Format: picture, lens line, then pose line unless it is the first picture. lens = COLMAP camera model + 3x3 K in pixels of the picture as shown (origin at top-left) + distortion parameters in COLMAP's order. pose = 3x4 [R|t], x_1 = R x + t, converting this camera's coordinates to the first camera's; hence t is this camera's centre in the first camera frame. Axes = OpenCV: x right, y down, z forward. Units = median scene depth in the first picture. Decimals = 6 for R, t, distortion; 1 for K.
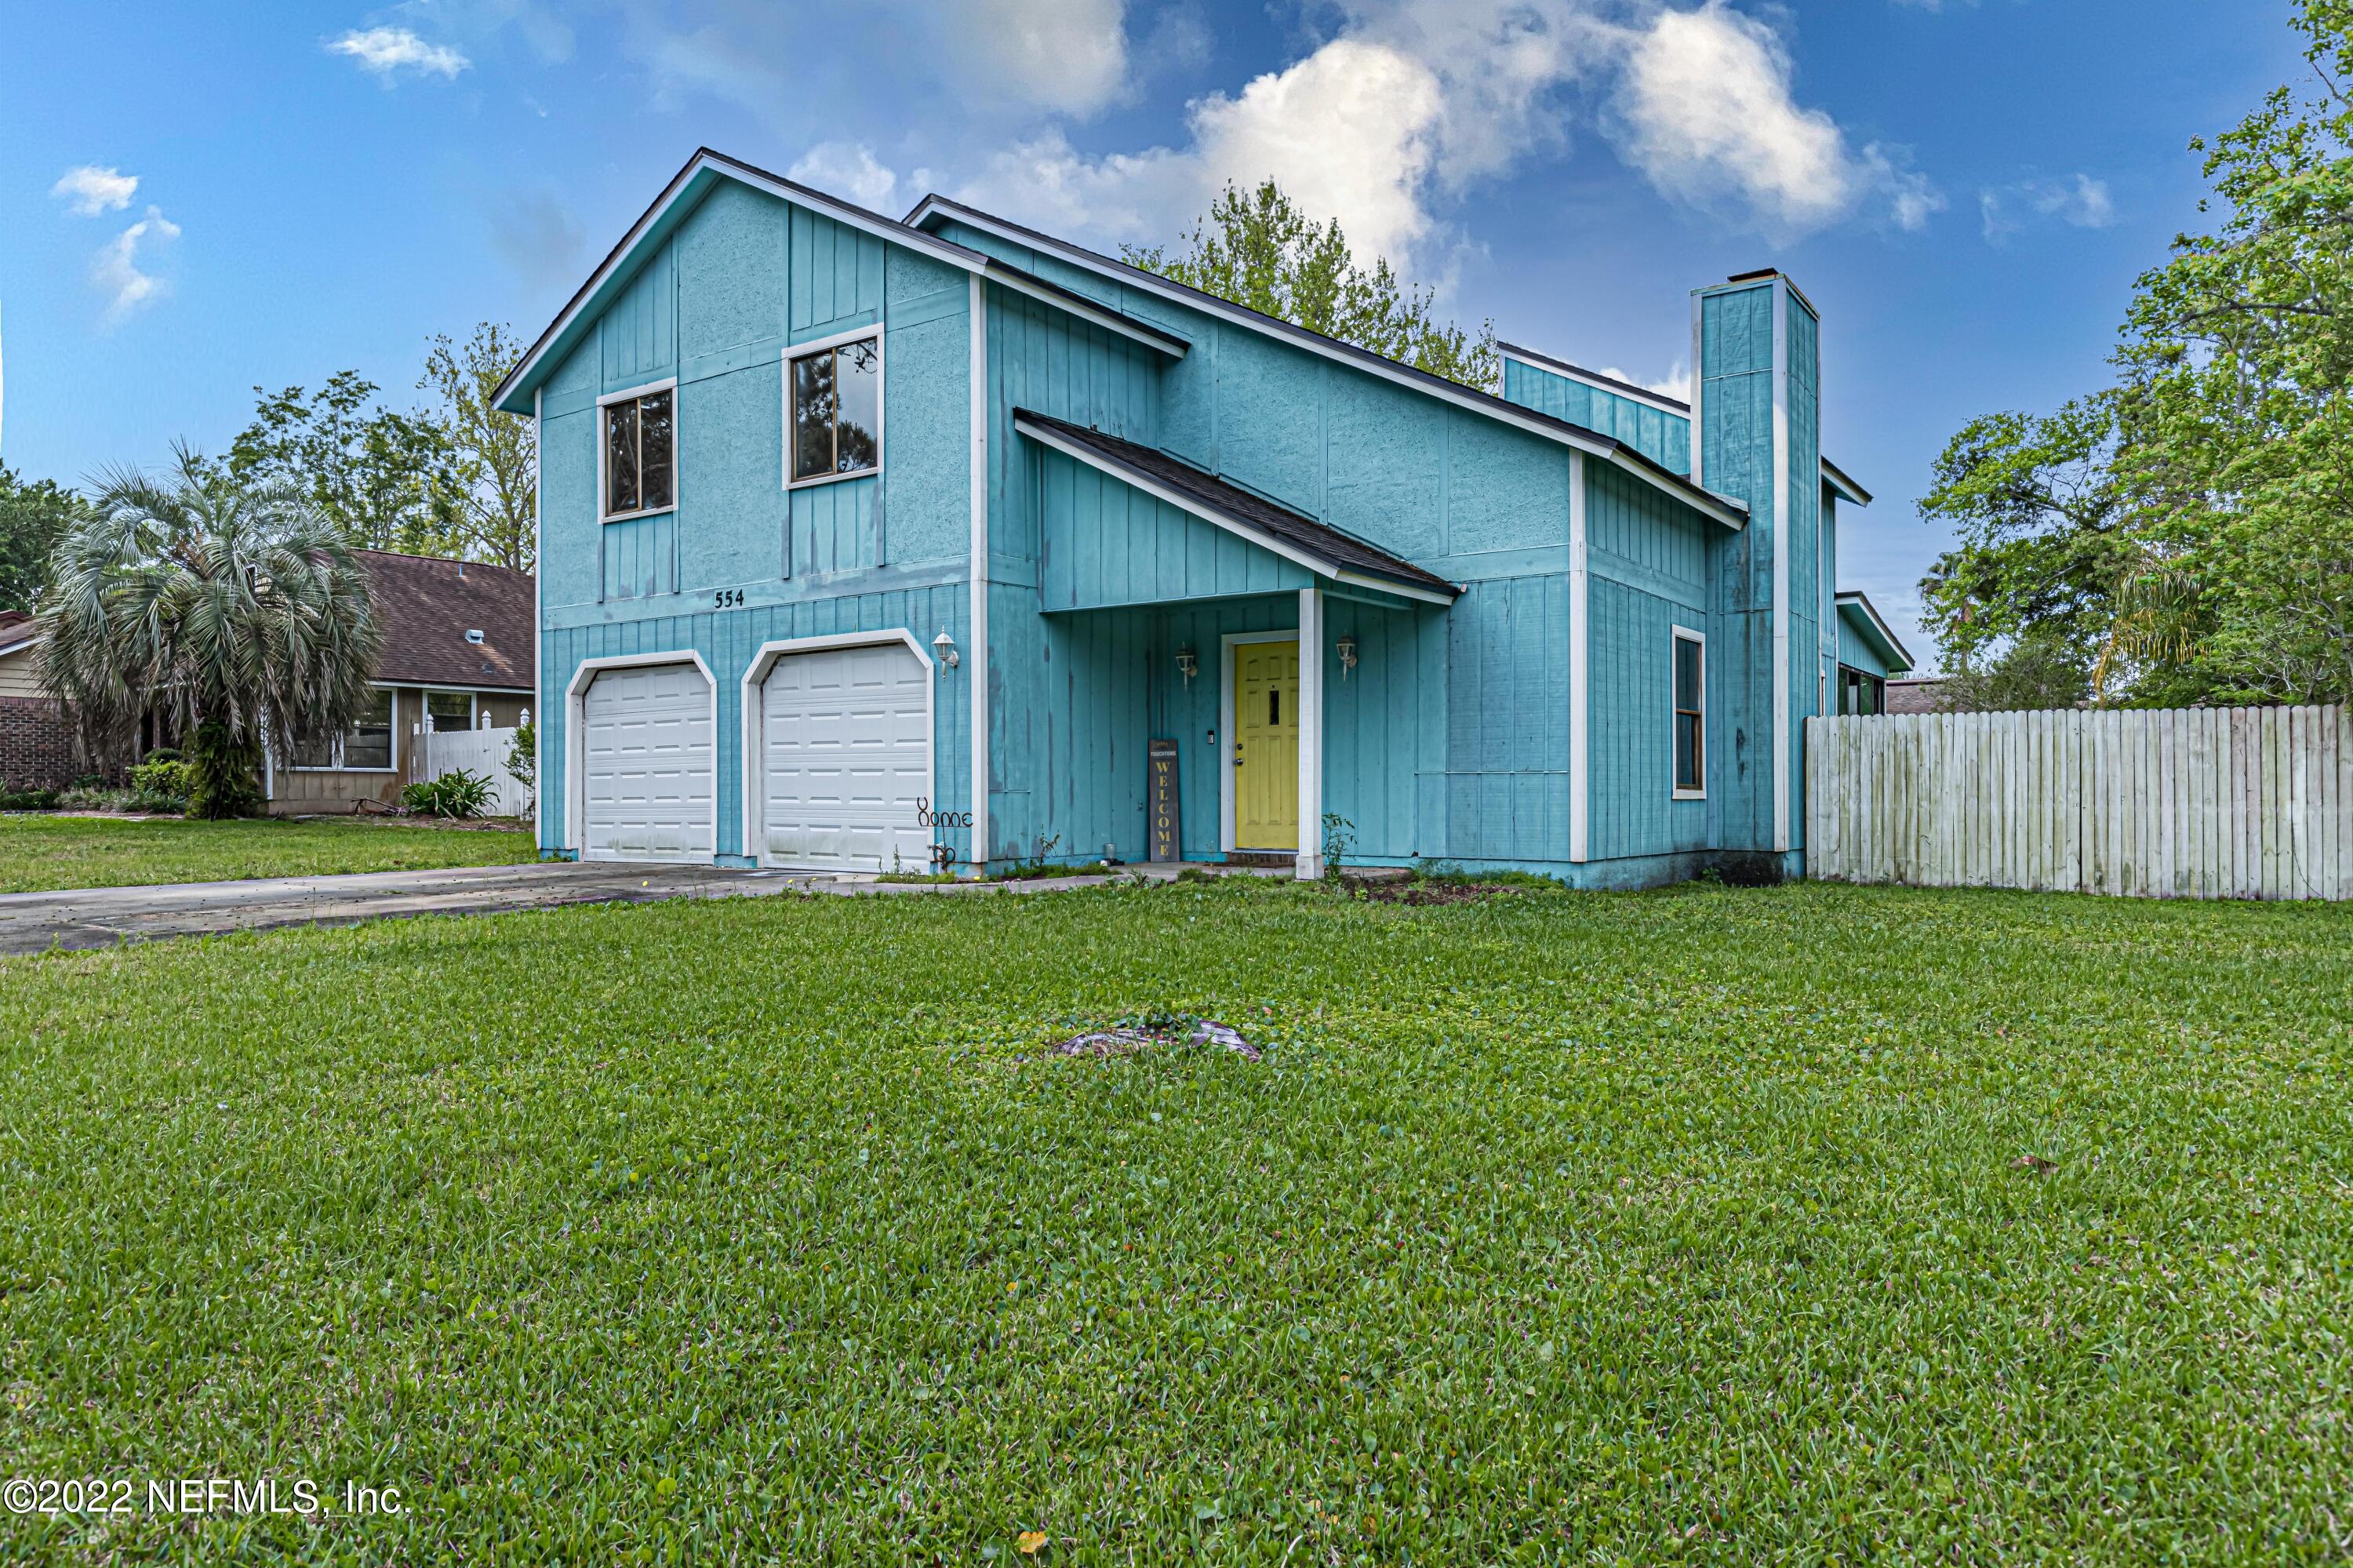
lens RADIAL K [[1520.9, 0, 1179.8], [0, 1520.9, 789.6], [0, 0, 1]] dist [0.008327, -0.001562]
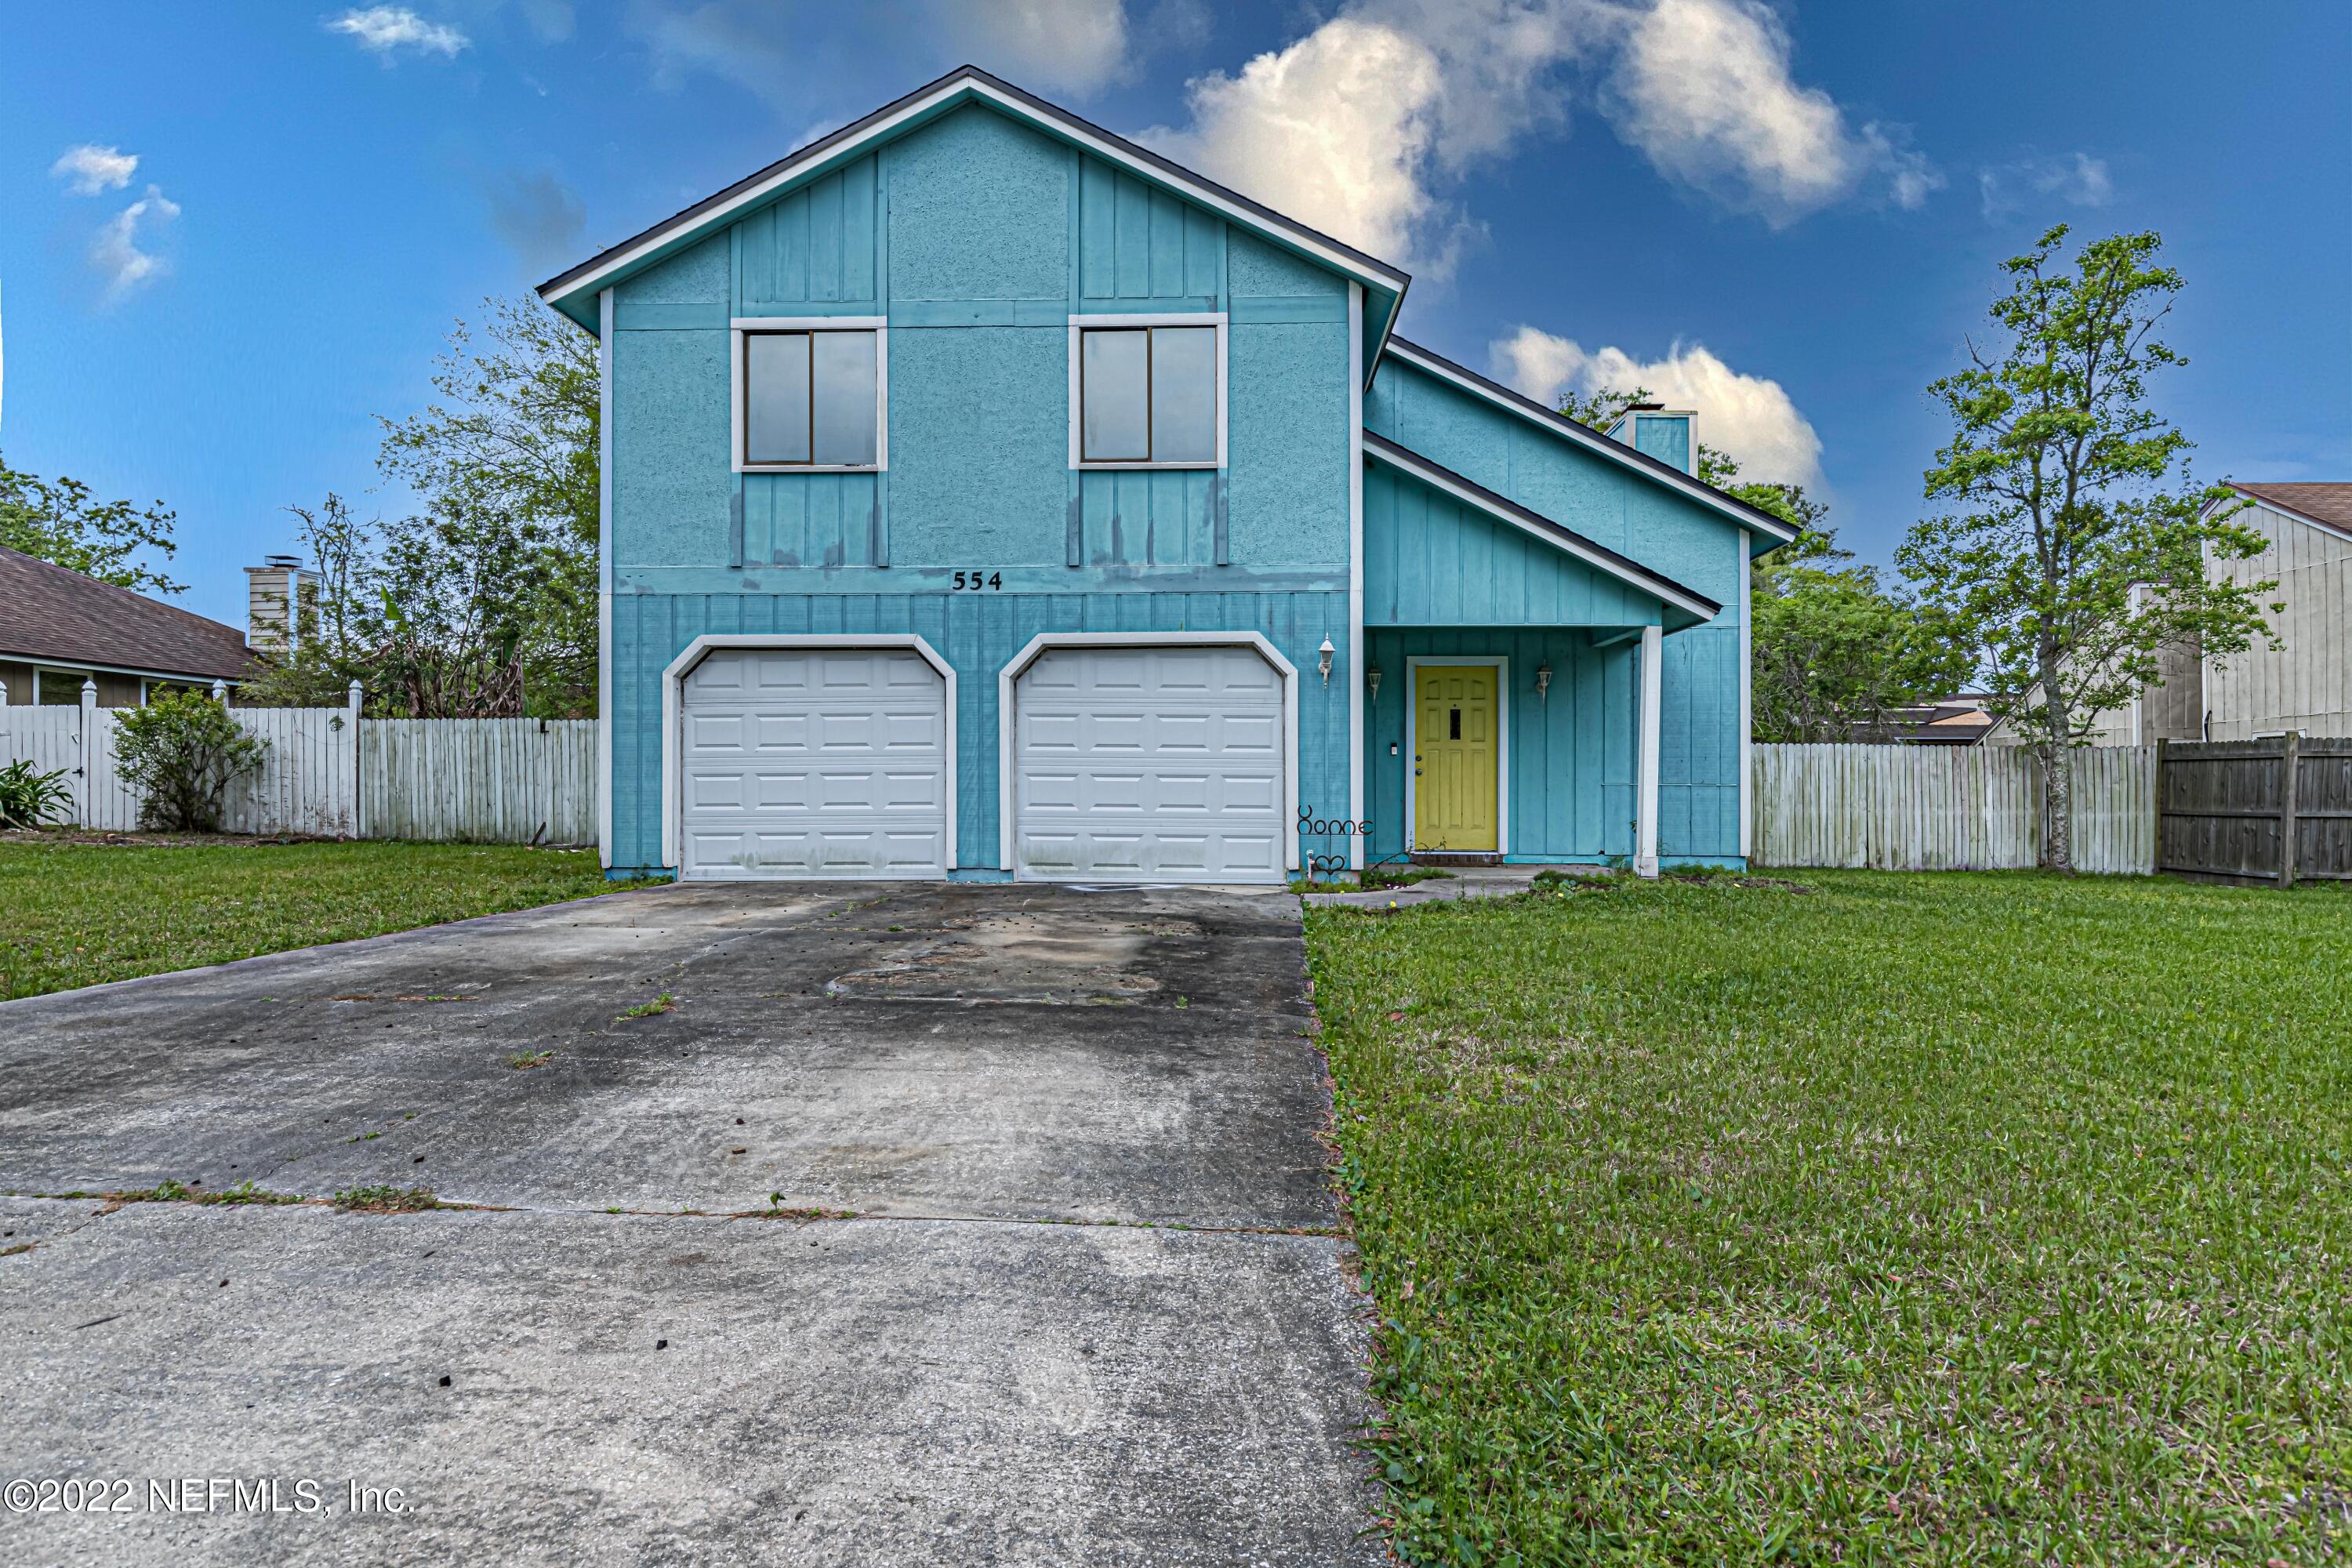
lens RADIAL K [[1292.0, 0, 1184.7], [0, 1292.0, 789.1], [0, 0, 1]] dist [0.002986, -0.002143]
pose [[0.833461, 0.005811, 0.552547, -0.651425], [-0.006099, 0.999981, -0.001318, -0.003622], [-0.552544, -0.002271, 0.833481, 0.323788]]
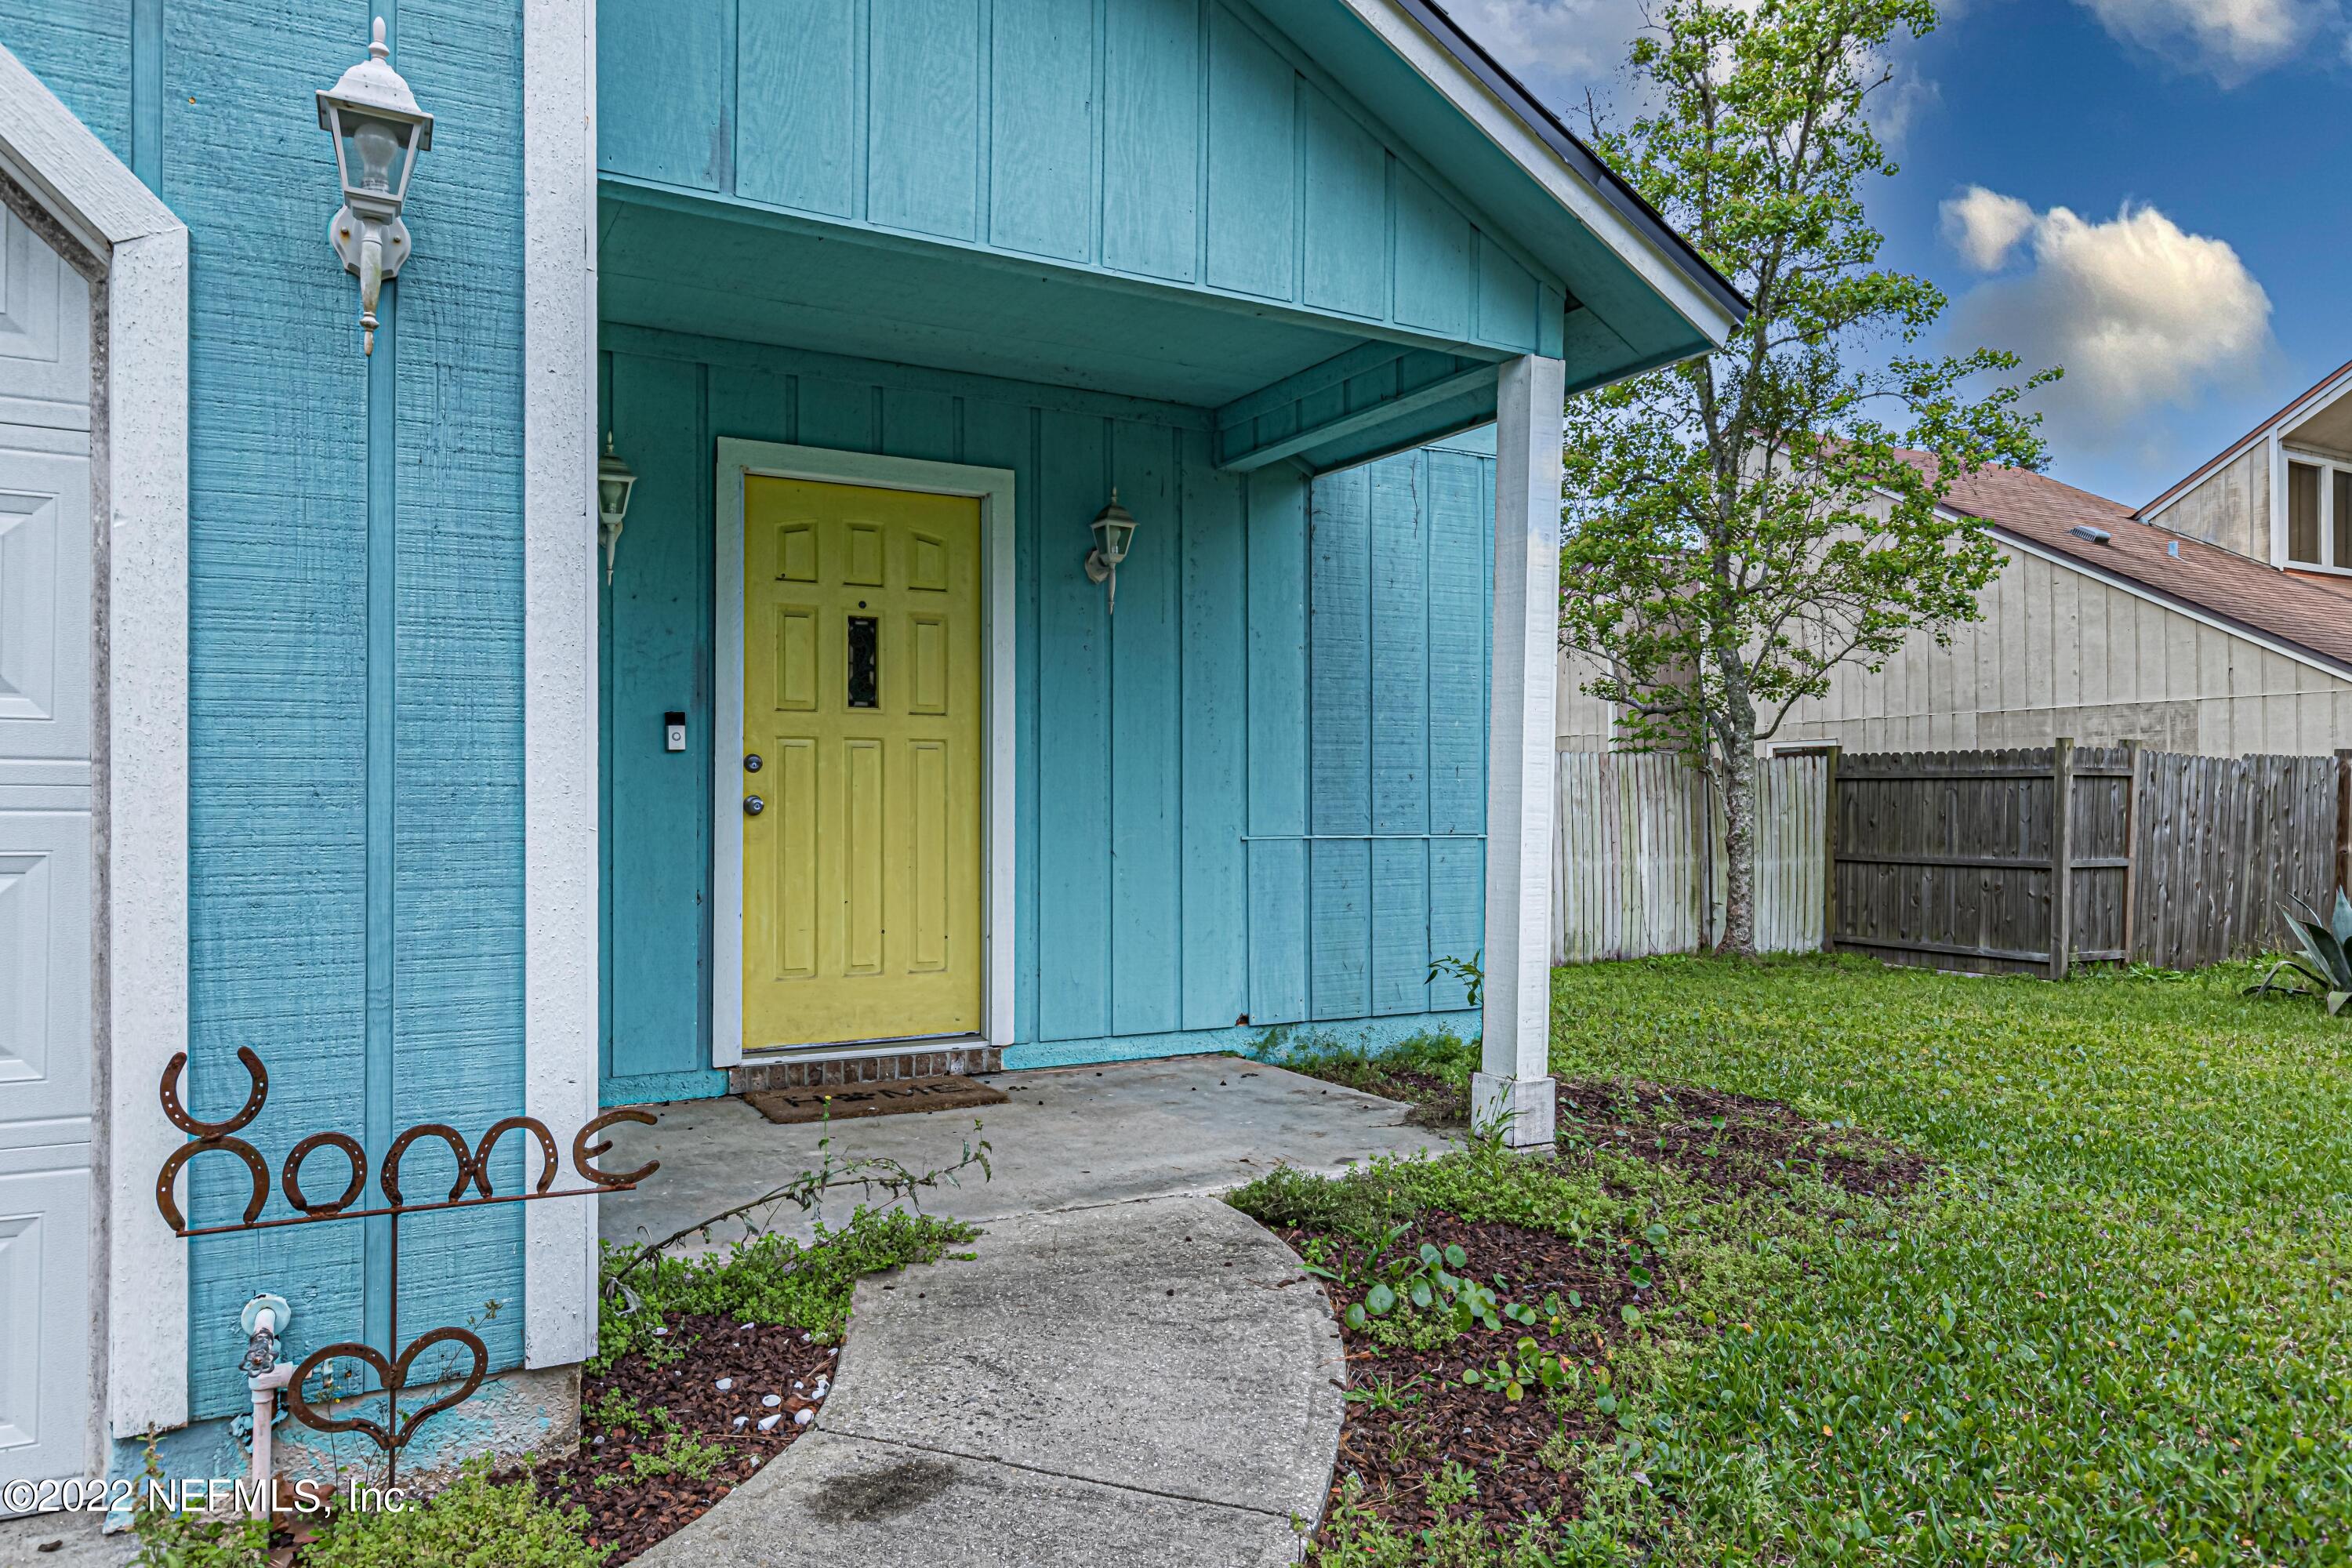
lens RADIAL K [[1520.2, 0, 1151.3], [0, 1520.2, 781.1], [0, 0, 1]] dist [0.008327, -0.001562]
pose [[0.449259, 0.016675, 0.893246, -0.247334], [-0.004476, 0.999855, -0.016414, -0.019388], [-0.893390, 0.003376, 0.449269, 0.791731]]
